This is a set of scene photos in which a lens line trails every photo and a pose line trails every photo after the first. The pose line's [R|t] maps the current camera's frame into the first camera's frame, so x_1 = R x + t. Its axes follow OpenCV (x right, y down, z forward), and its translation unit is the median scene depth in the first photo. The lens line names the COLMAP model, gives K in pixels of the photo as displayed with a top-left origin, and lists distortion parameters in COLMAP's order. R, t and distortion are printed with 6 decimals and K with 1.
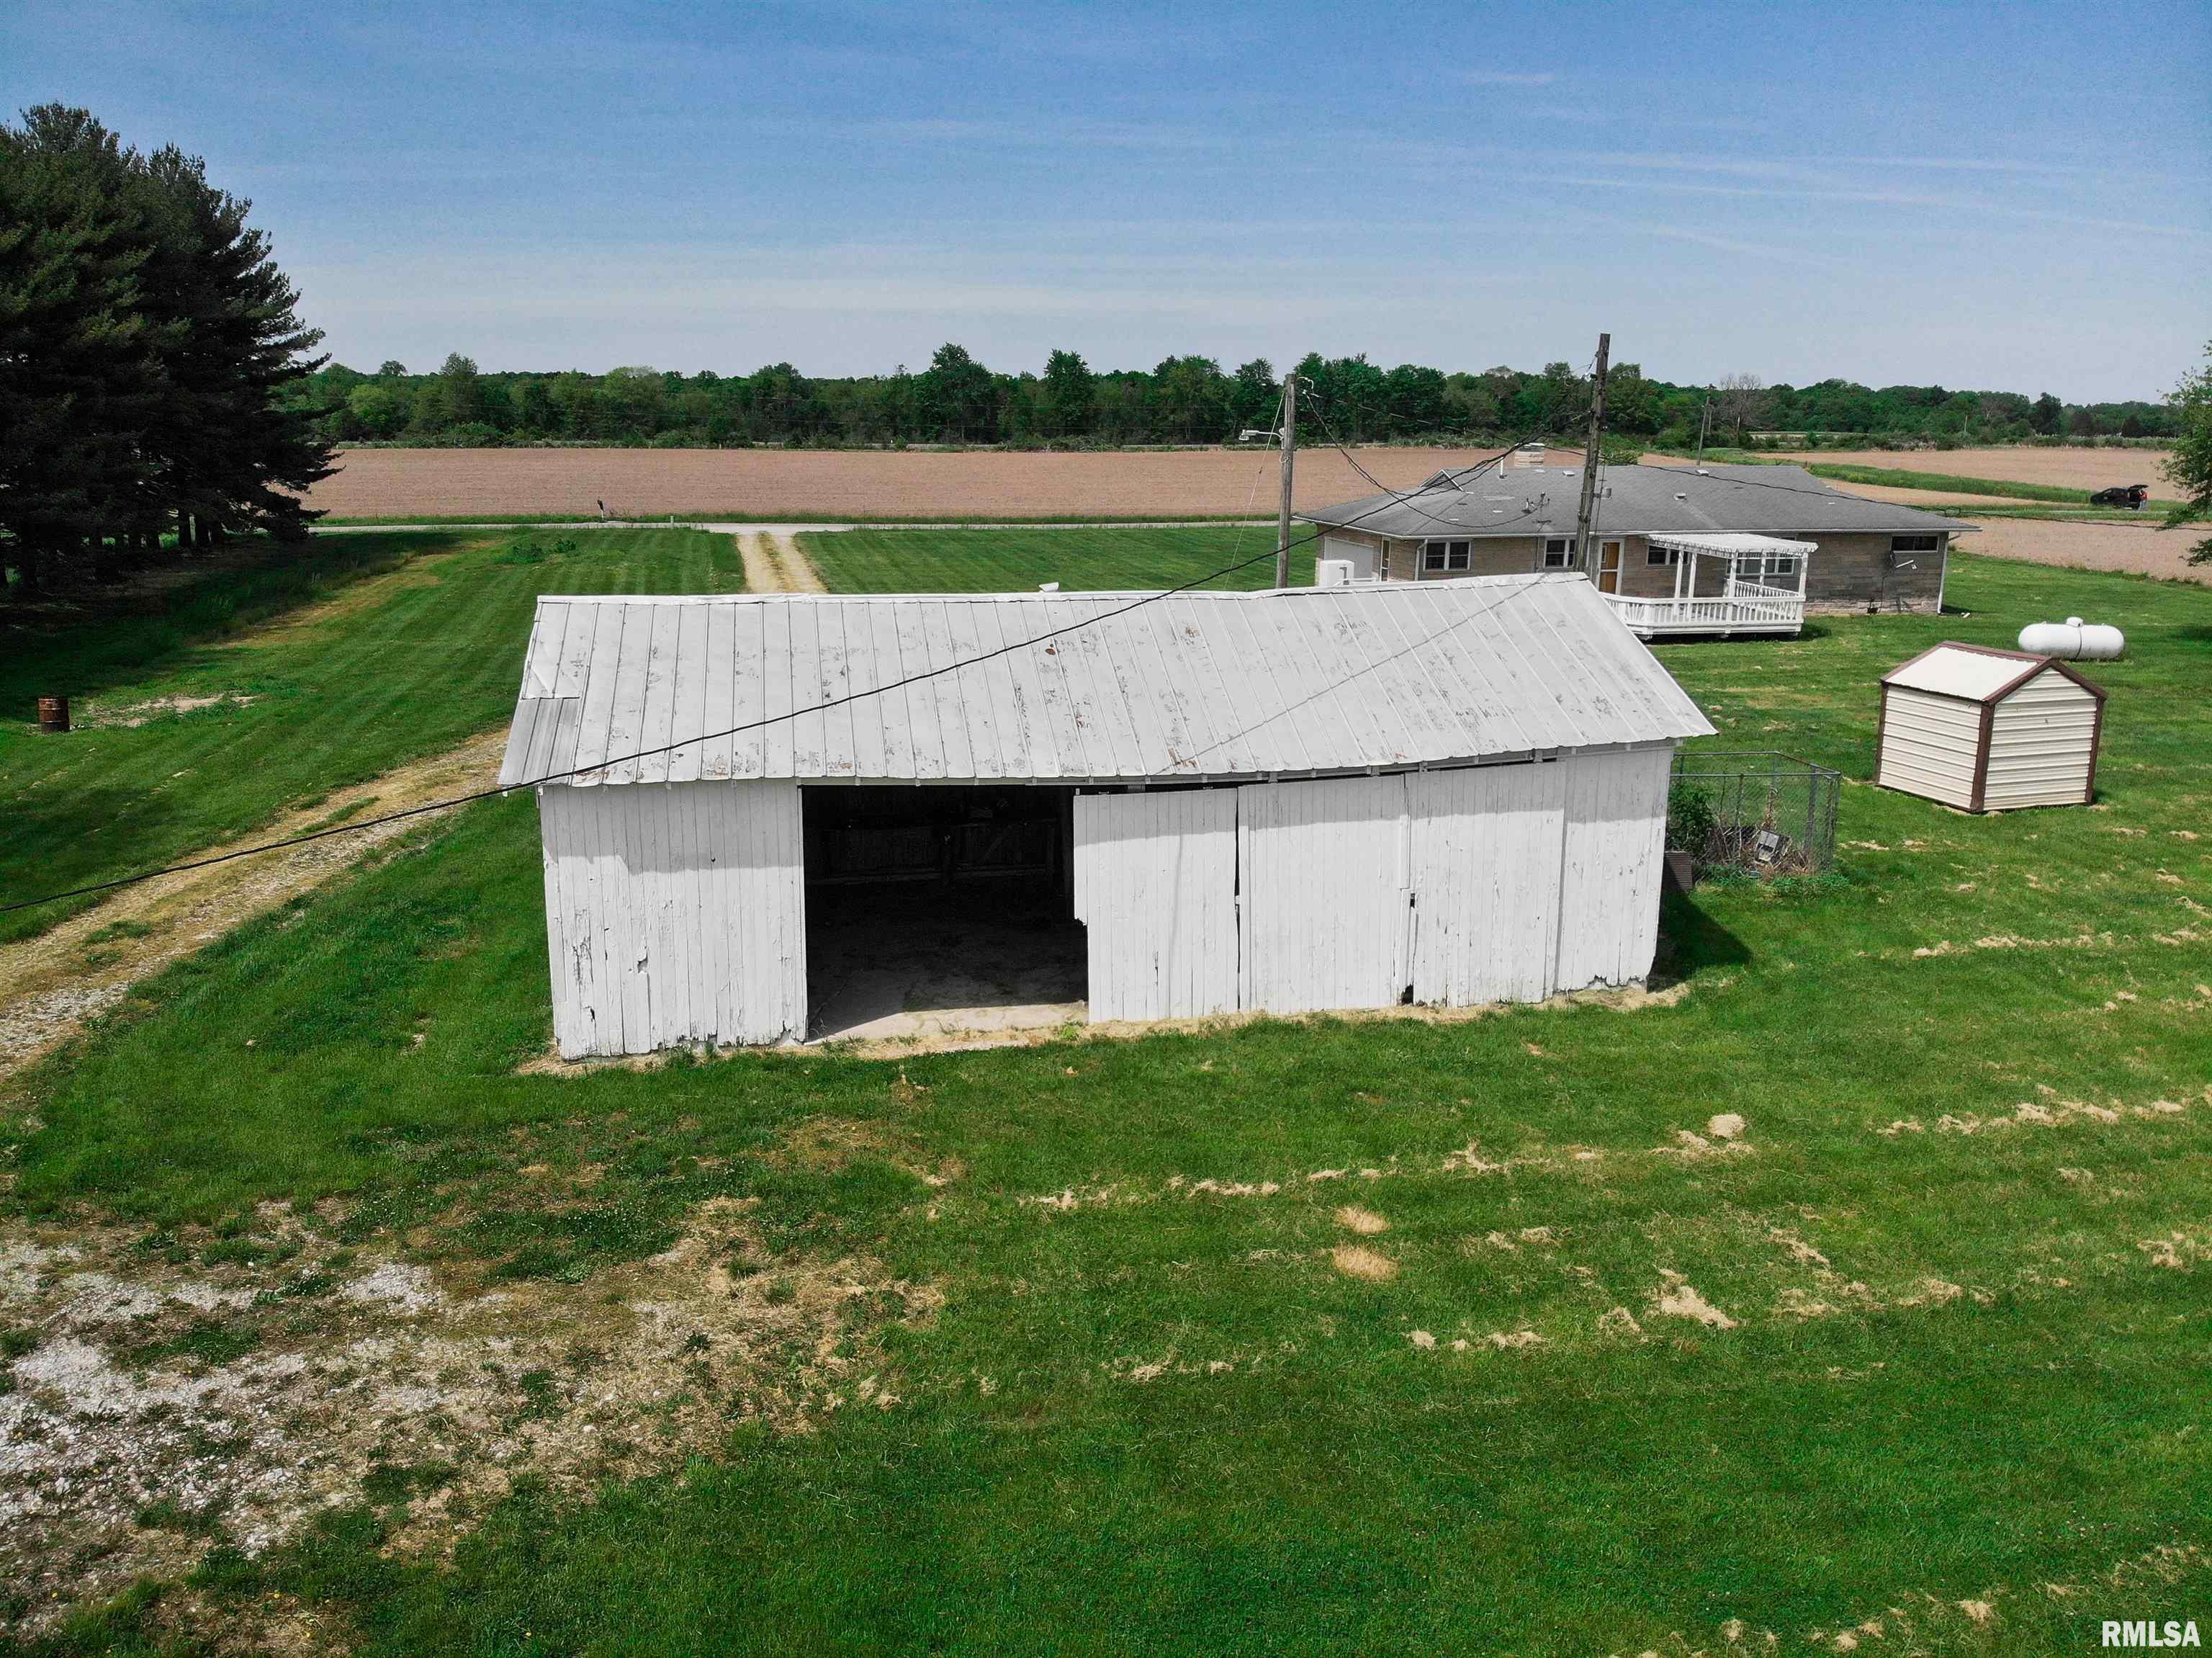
lens RADIAL K [[1595.6, 0, 1098.6], [0, 1595.6, 826.0], [0, 0, 1]] dist [0.147972, -0.329270]
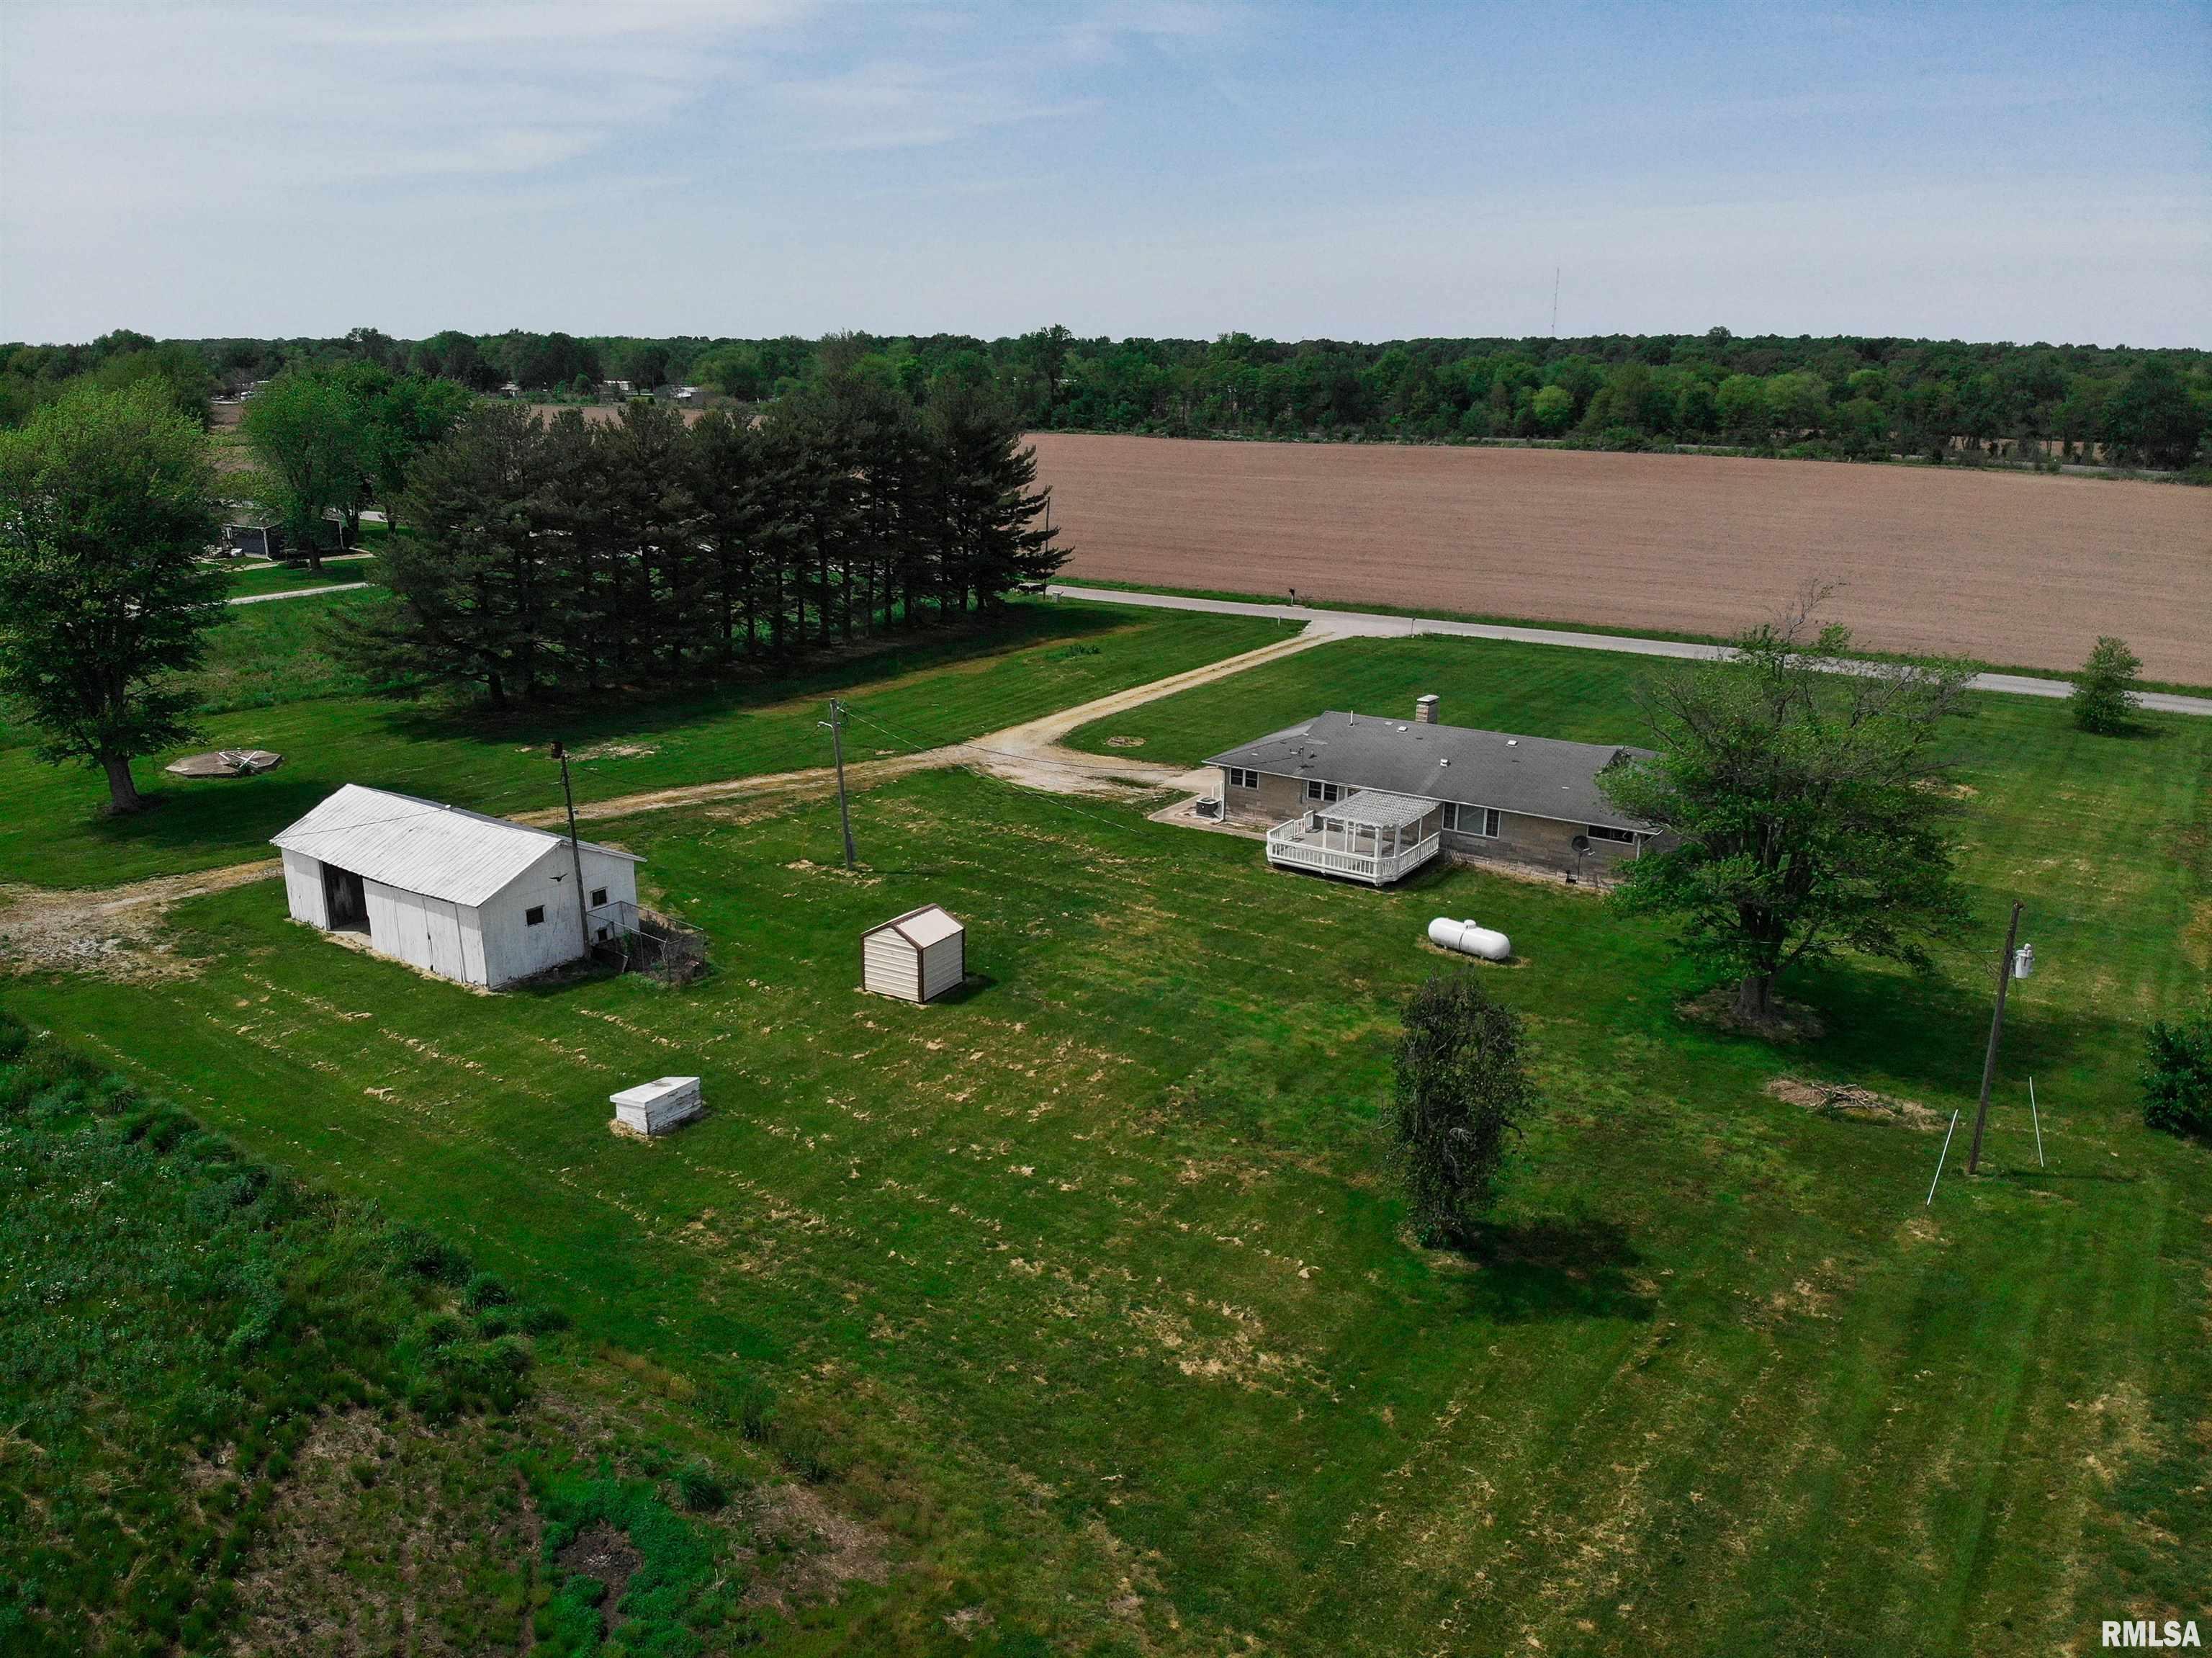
lens RADIAL K [[1595.6, 0, 1098.6], [0, 1595.6, 826.0], [0, 0, 1]] dist [0.147972, -0.329270]
pose [[0.701900, 0.201161, -0.683279, 0.161460], [-0.178450, 0.978360, 0.104721, -0.036483], [0.689559, 0.048427, 0.722609, -0.018993]]
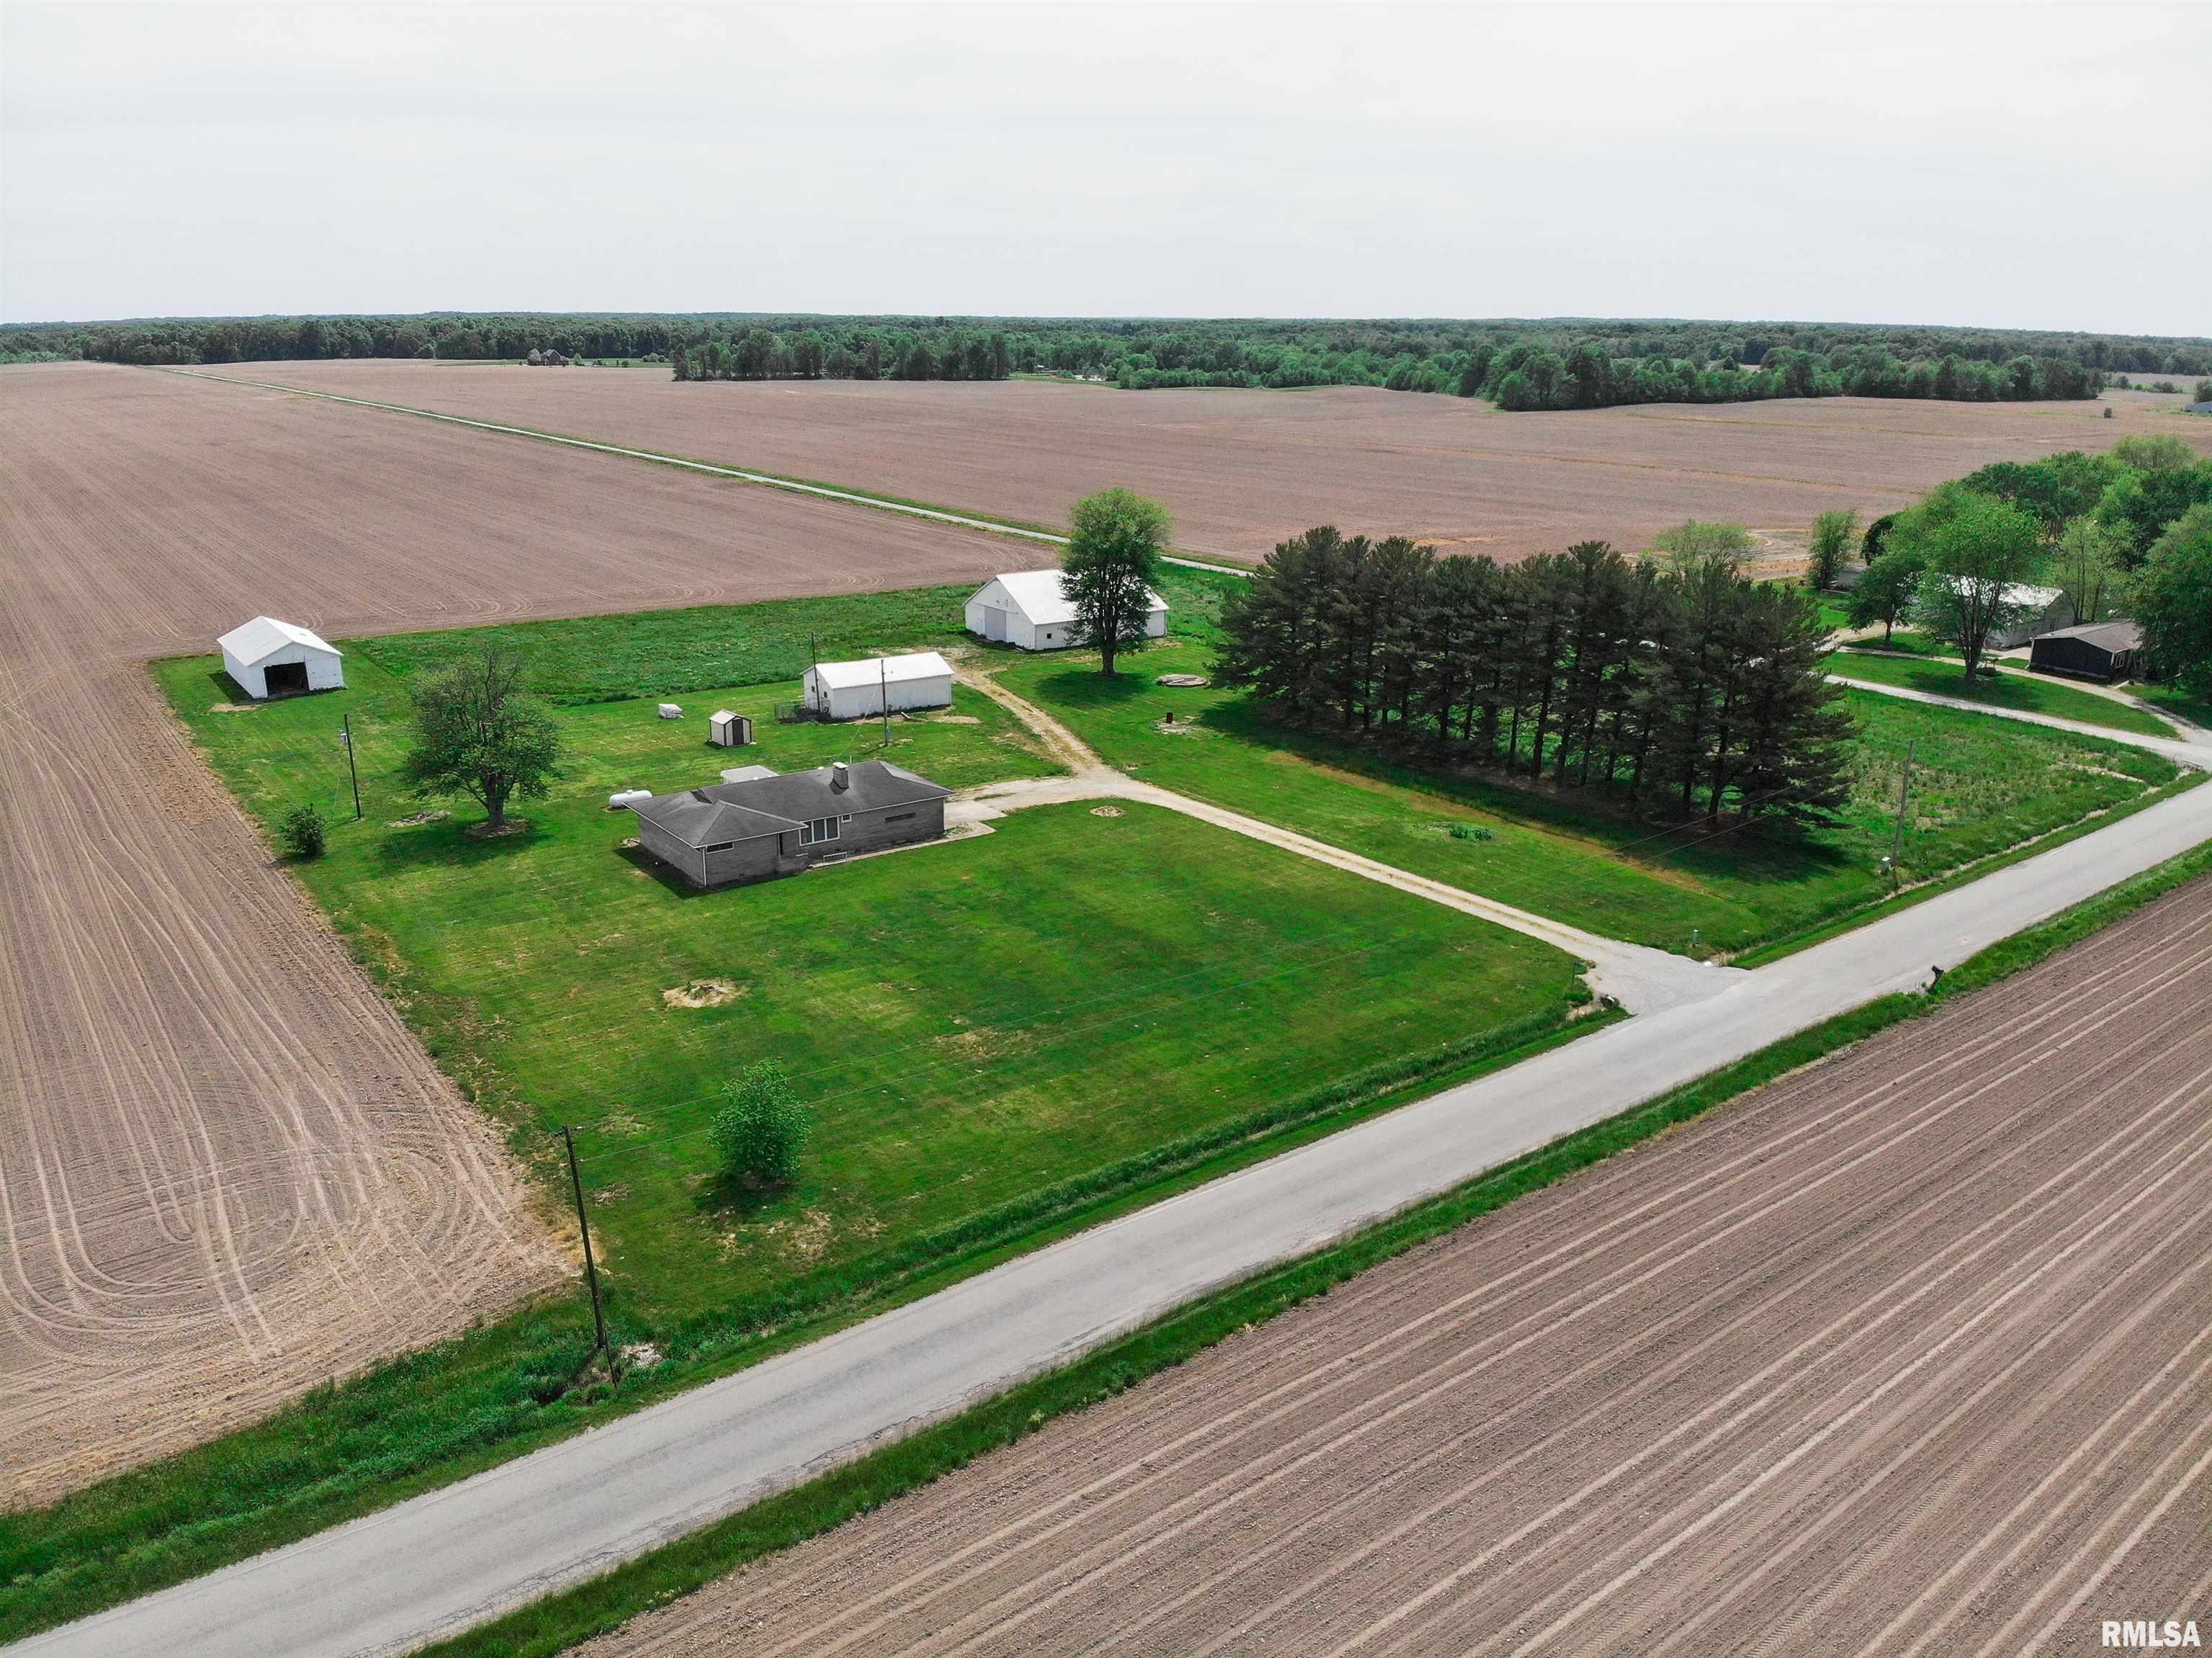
lens RADIAL K [[1595.6, 0, 1098.6], [0, 1595.6, 826.0], [0, 0, 1]] dist [0.147972, -0.329270]
pose [[-0.901768, 0.117413, -0.415967, 0.131372], [-0.117922, 0.859051, 0.498122, -0.192886], [0.415823, 0.498242, -0.760819, 0.433061]]
